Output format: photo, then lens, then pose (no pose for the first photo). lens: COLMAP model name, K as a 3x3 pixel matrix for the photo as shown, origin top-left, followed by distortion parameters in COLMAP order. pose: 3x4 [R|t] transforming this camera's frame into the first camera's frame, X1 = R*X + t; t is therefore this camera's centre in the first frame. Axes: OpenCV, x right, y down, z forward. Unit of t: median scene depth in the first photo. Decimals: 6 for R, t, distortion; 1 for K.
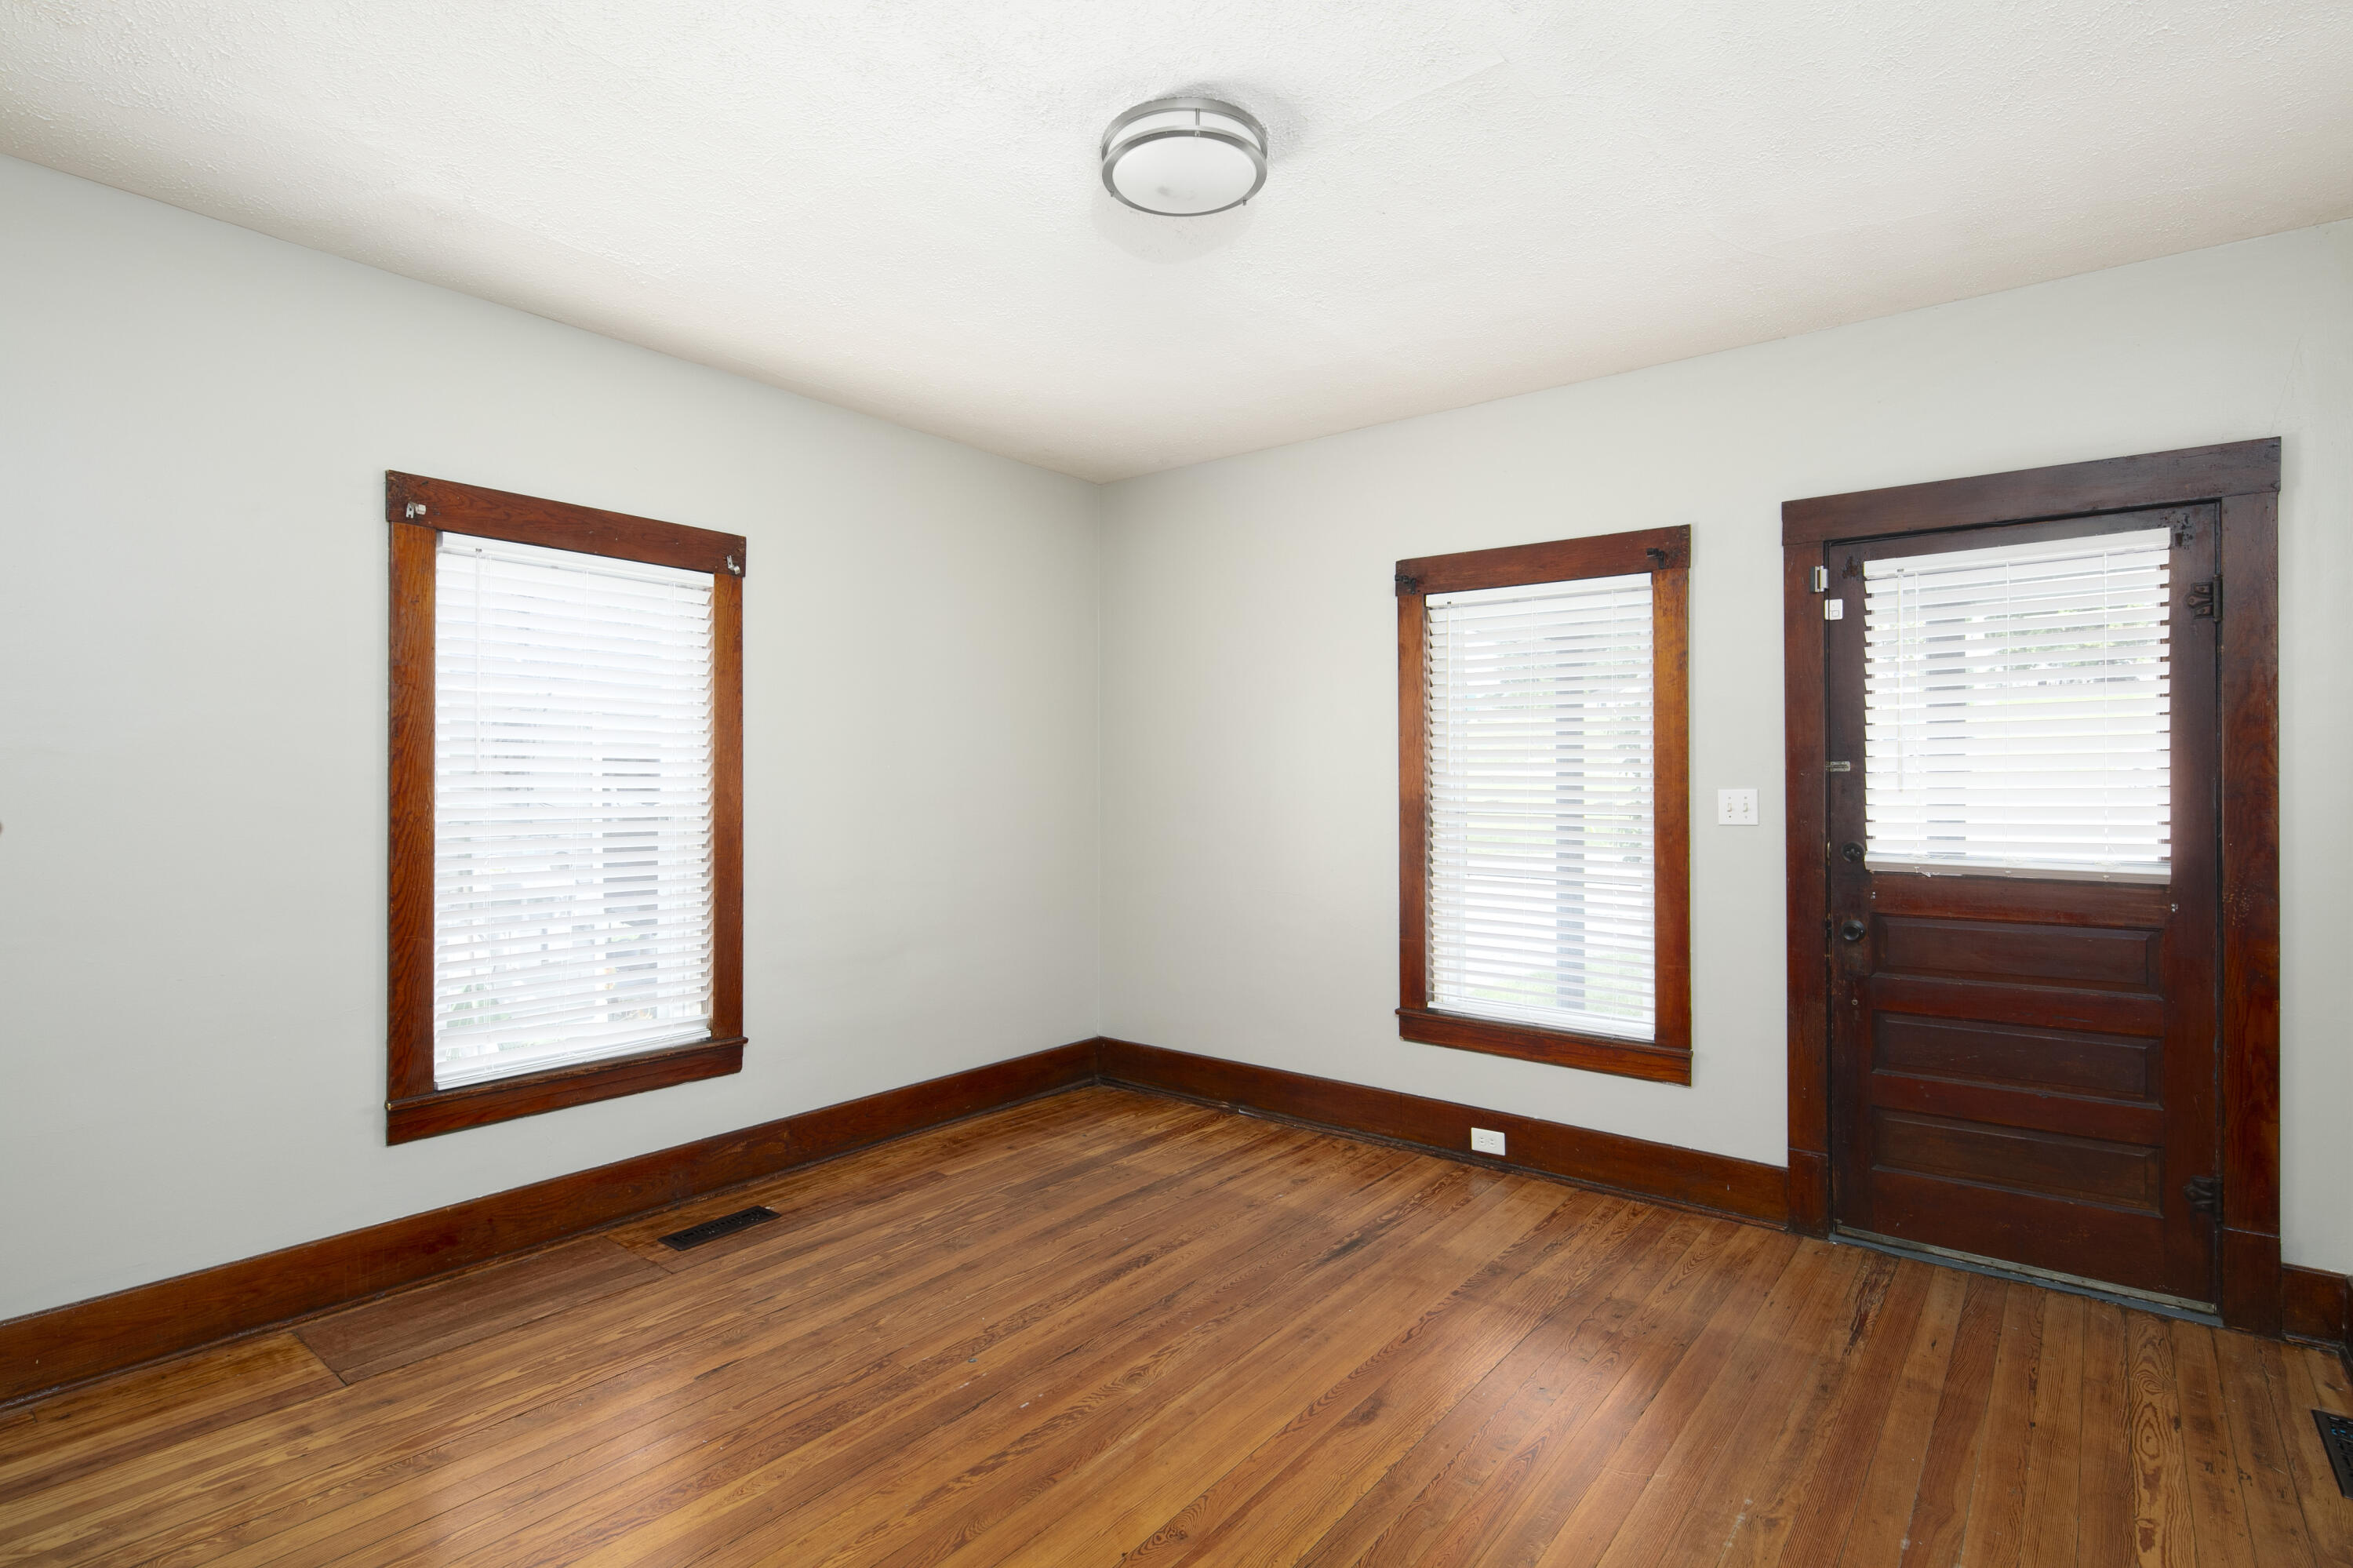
lens RADIAL K [[1121.6, 0, 1200.7], [0, 1121.6, 777.2], [0, 0, 1]] dist [-0.003590, -0.001647]
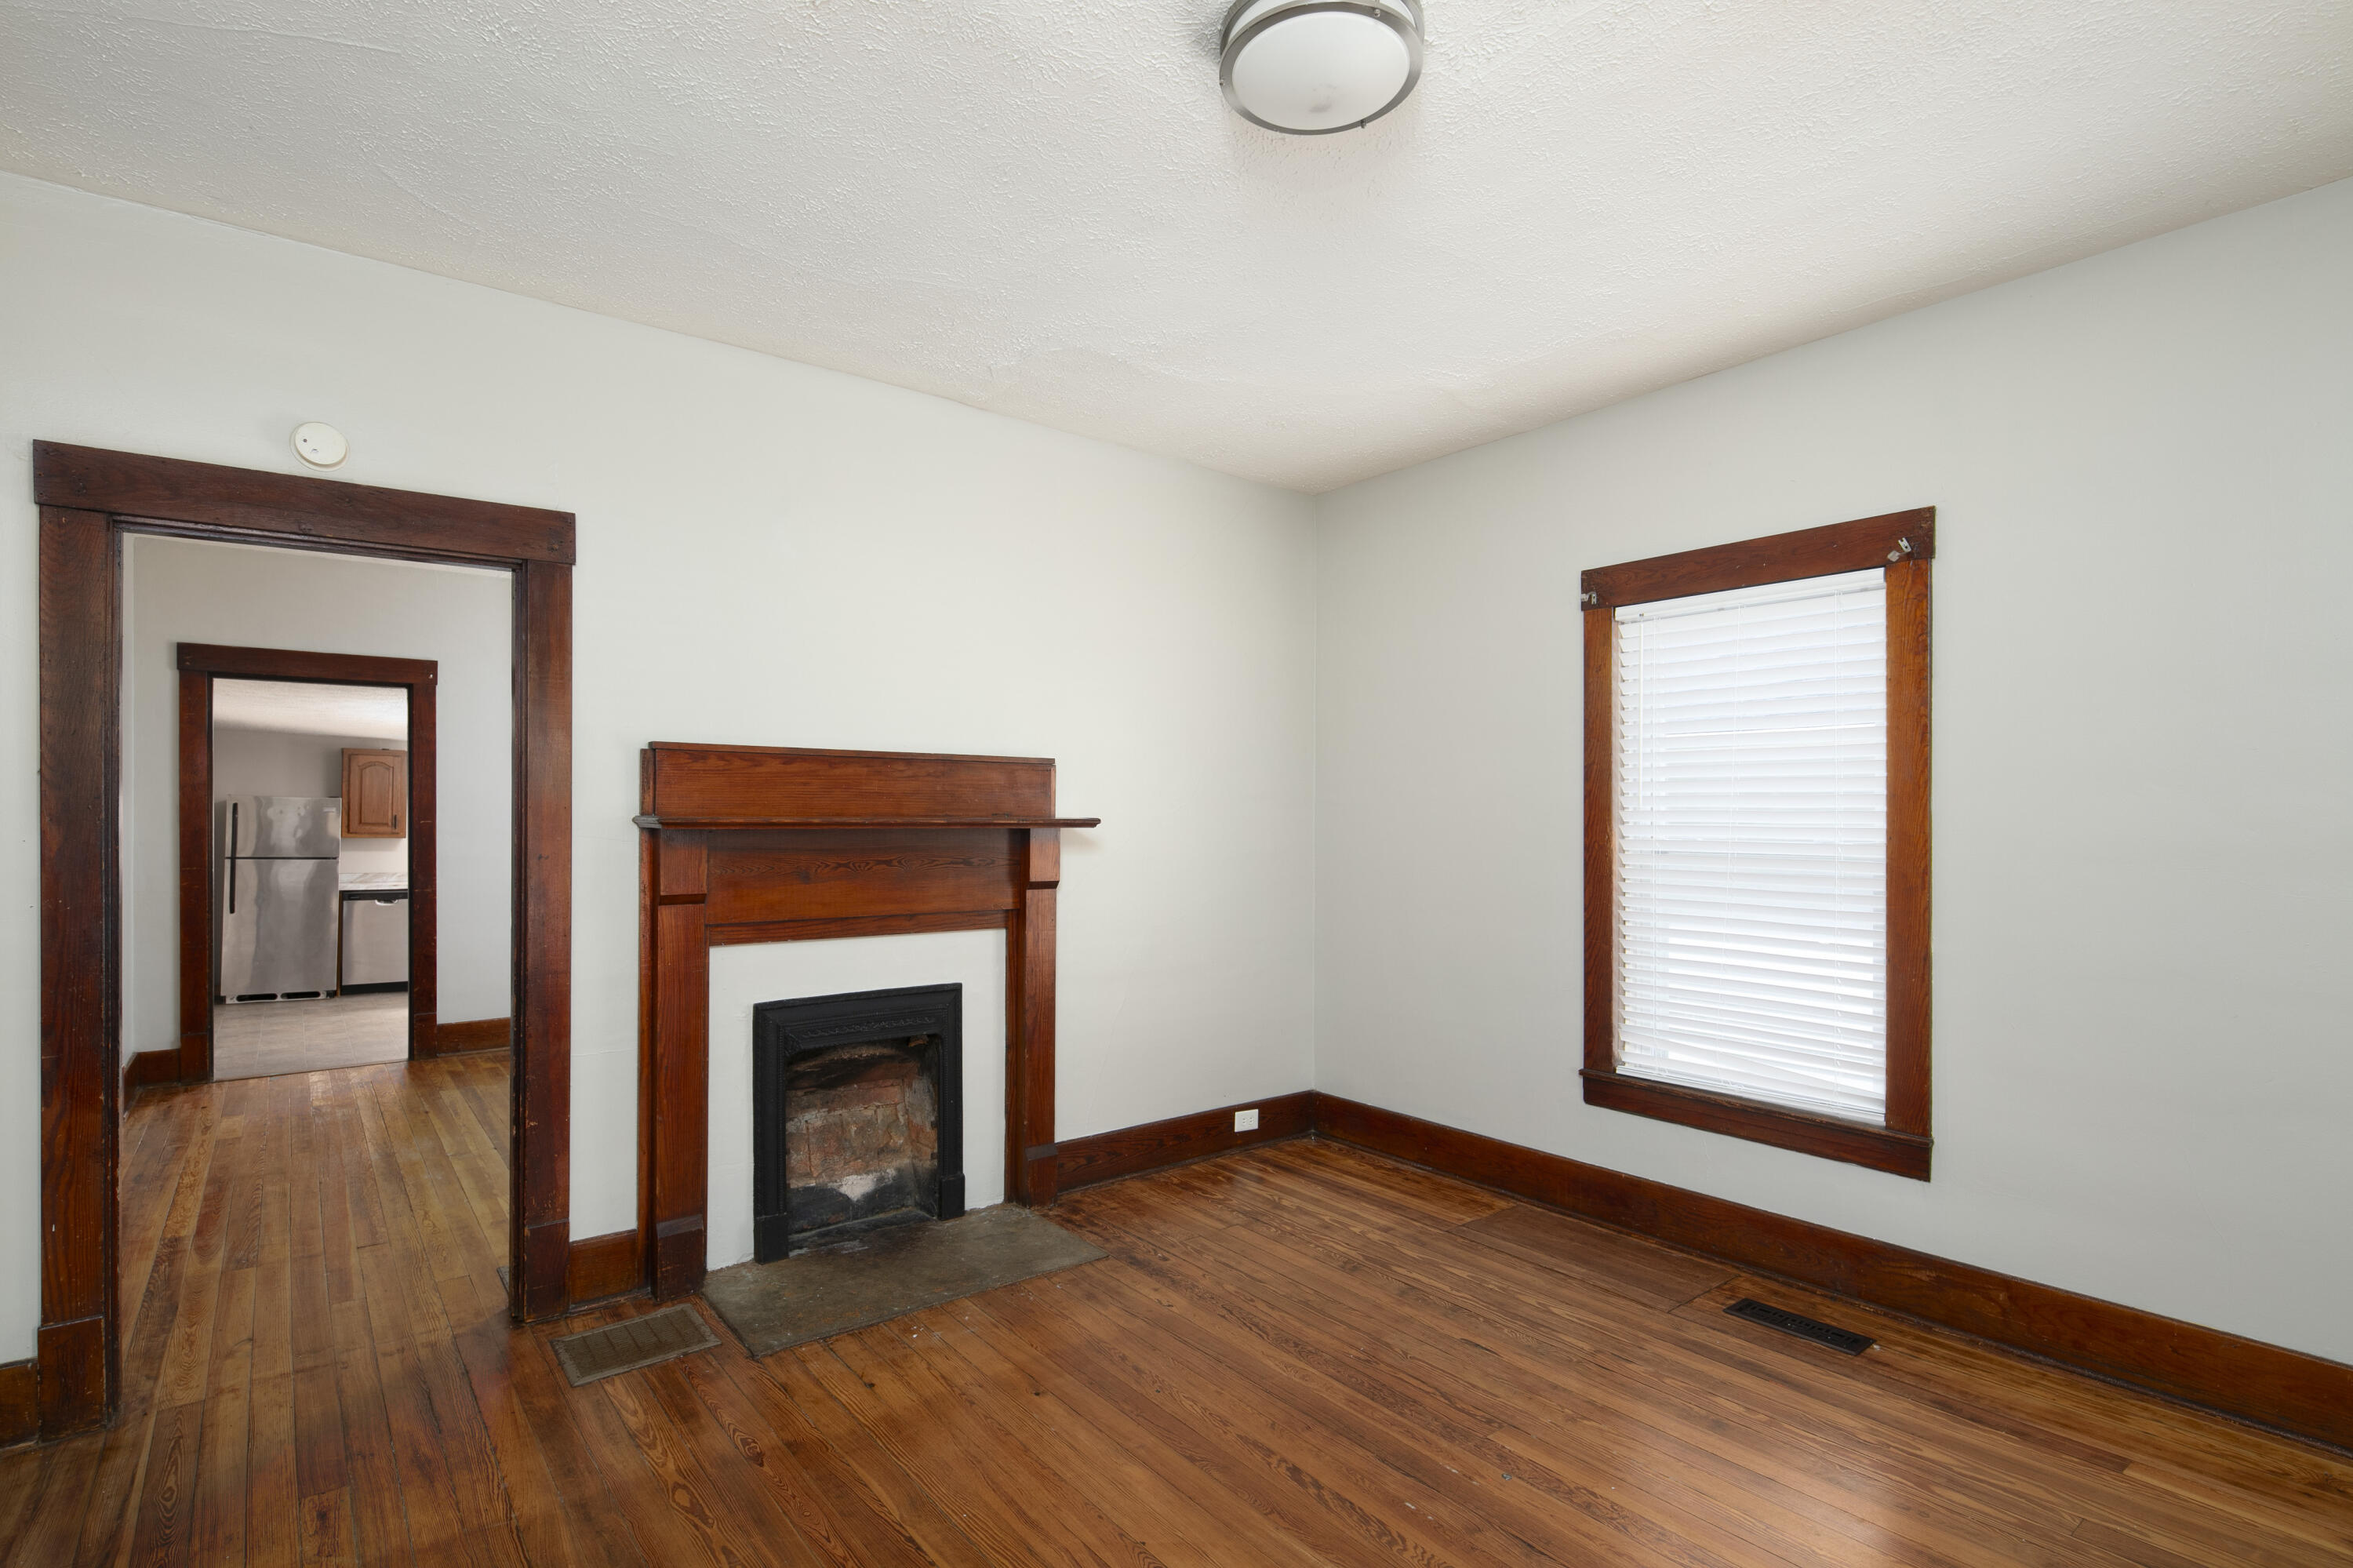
lens RADIAL K [[1129.7, 0, 1132.4], [0, 1129.7, 795.1], [0, 0, 1]] dist [-0.003684, -0.000388]
pose [[-0.267714, -0.020181, -0.963287, 0.798050], [0.002401, 0.999764, -0.021612, 0.009544], [0.963495, -0.008098, -0.267603, 1.045096]]
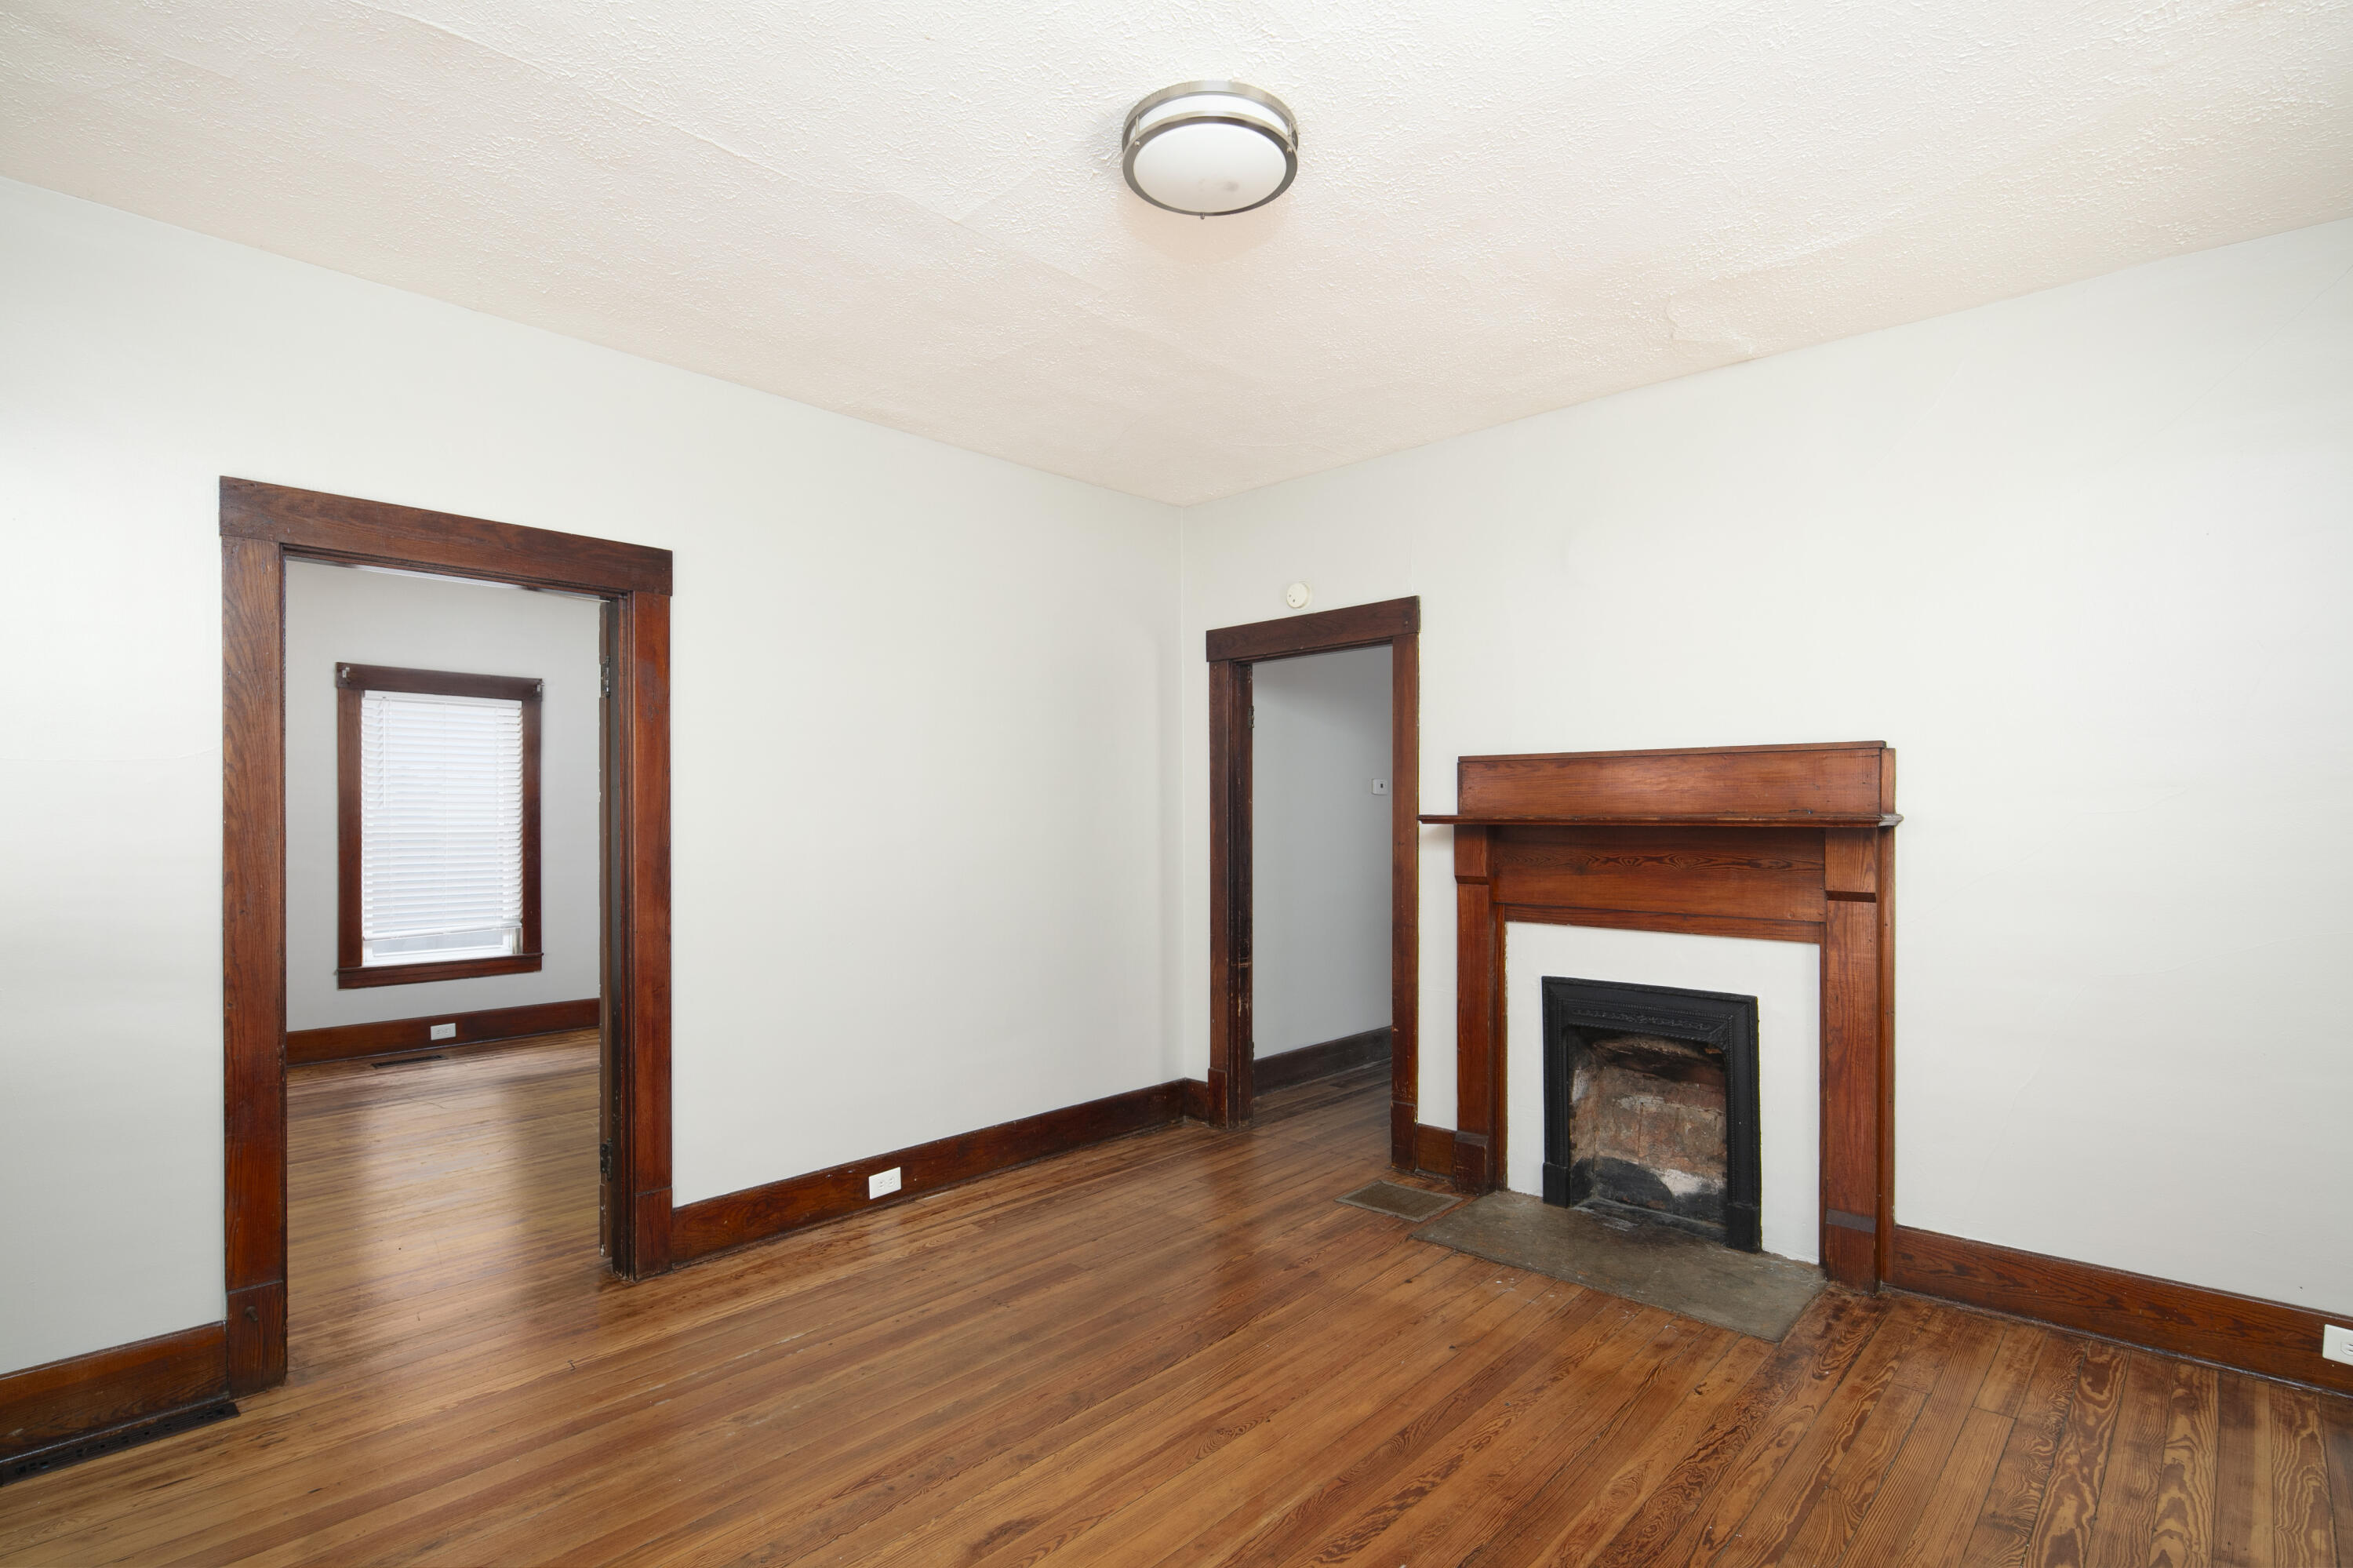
lens RADIAL K [[1121.6, 0, 1200.7], [0, 1121.6, 777.2], [0, 0, 1]] dist [-0.003590, -0.001647]
pose [[-0.996291, 0.003993, 0.085958, -0.084811], [0.000769, 0.999296, -0.037518, 0.011749], [-0.086047, -0.037313, -0.995592, 1.876722]]
